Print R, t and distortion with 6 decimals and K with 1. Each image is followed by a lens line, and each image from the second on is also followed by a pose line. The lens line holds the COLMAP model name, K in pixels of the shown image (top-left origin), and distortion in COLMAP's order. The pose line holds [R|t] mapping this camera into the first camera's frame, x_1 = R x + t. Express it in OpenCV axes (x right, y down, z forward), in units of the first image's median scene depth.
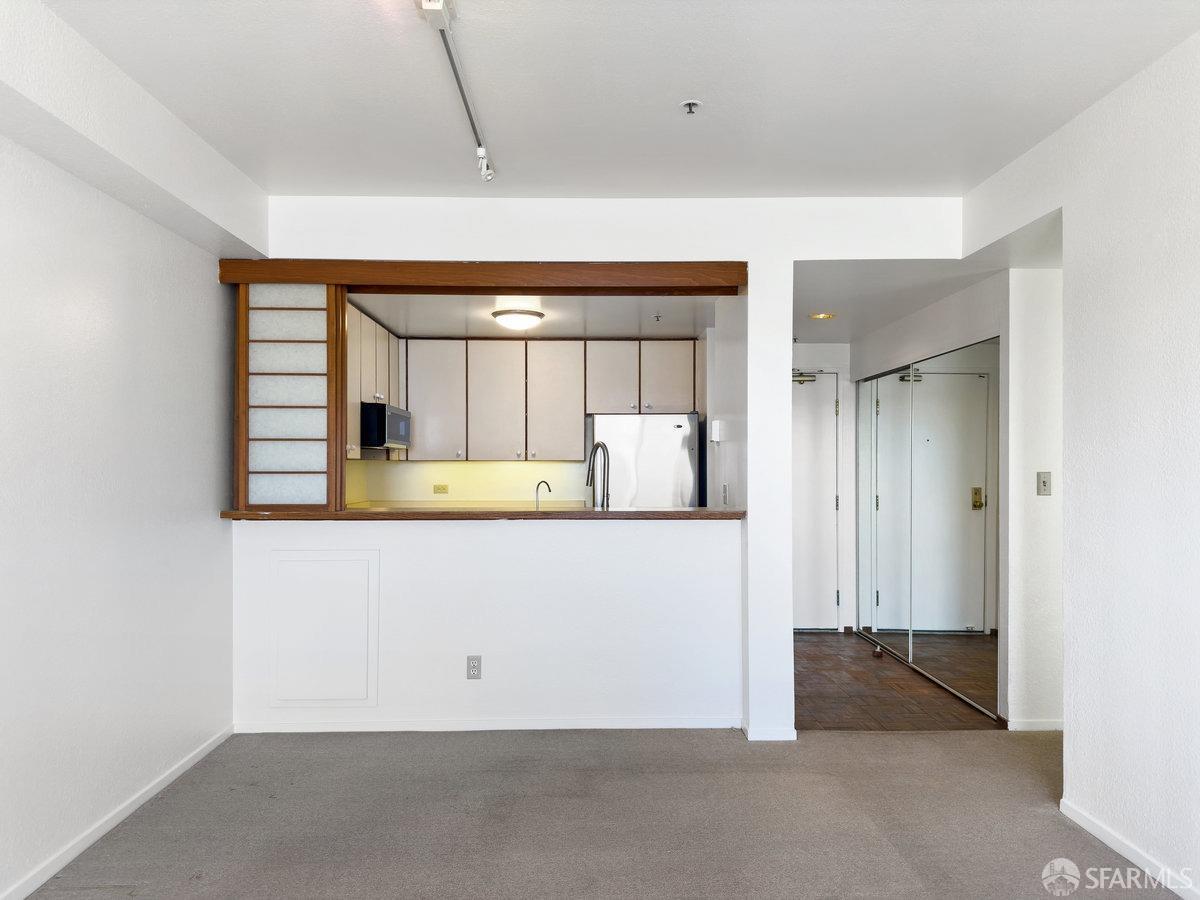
lens RADIAL K [[835.6, 0, 600.8], [0, 835.6, 462.8], [0, 0, 1]] dist [0.049542, -0.057855]
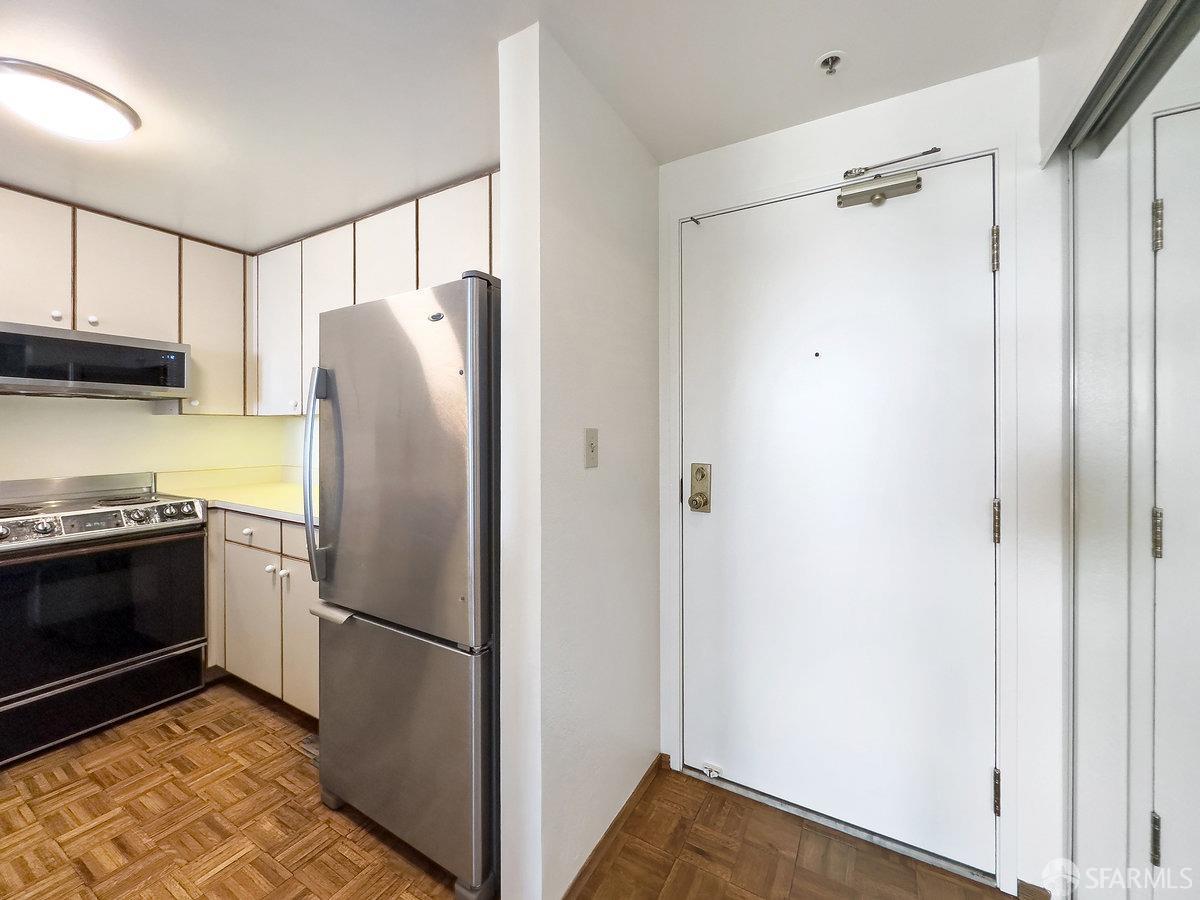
lens RADIAL K [[483.1, 0, 603.1], [0, 483.1, 432.5], [0, 0, 1]] dist [-0.004202, 0.000050]
pose [[0.858073, 0.001831, -0.513524, 0.396284], [0.001299, 0.999983, 0.005735, 0.015581], [0.513526, -0.005588, 0.858056, 1.199193]]
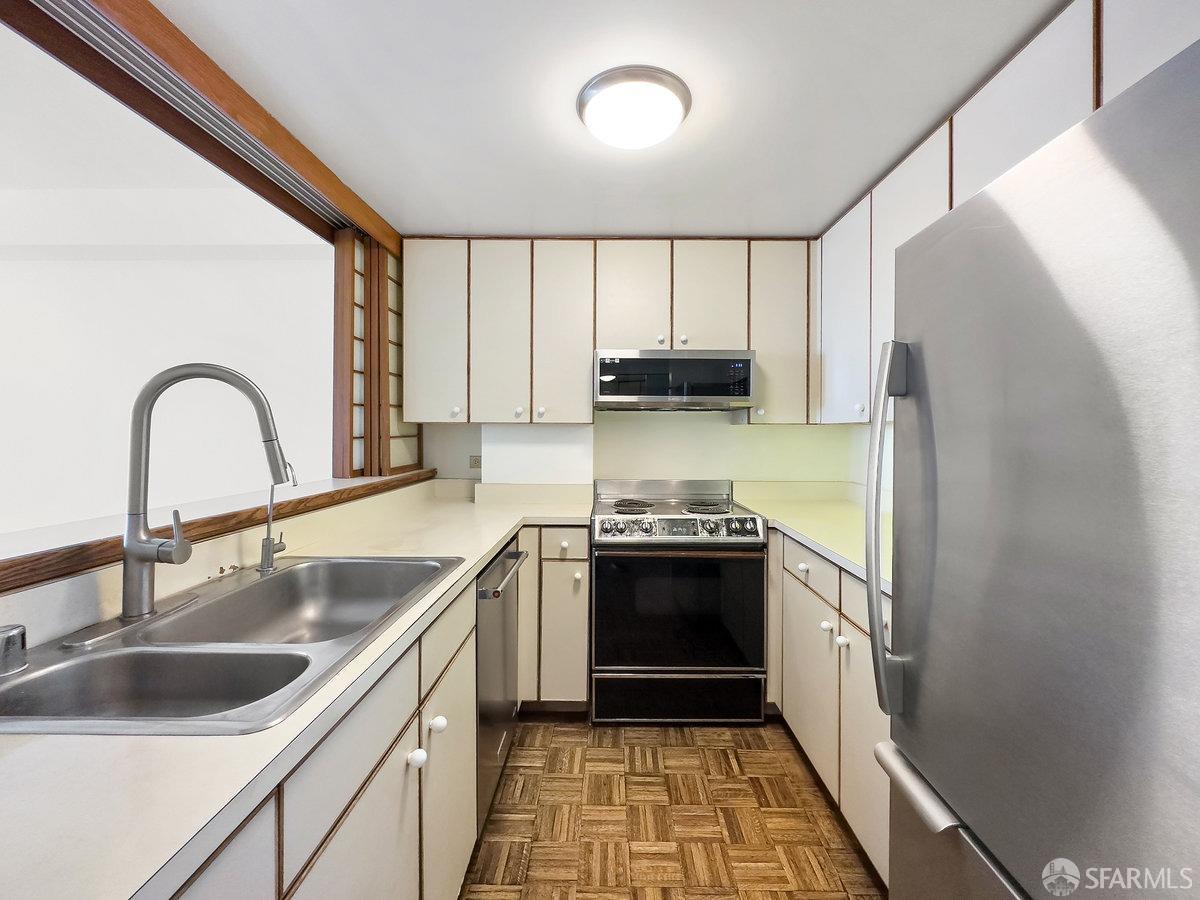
lens RADIAL K [[483.1, 0, 603.1], [0, 483.1, 432.5], [0, 0, 1]] dist [-0.004202, 0.000050]
pose [[-0.040091, -0.001884, -0.999194, 0.231168], [-0.003200, 0.999993, -0.001757, 0.007863], [0.999191, 0.003127, -0.040097, 1.288554]]
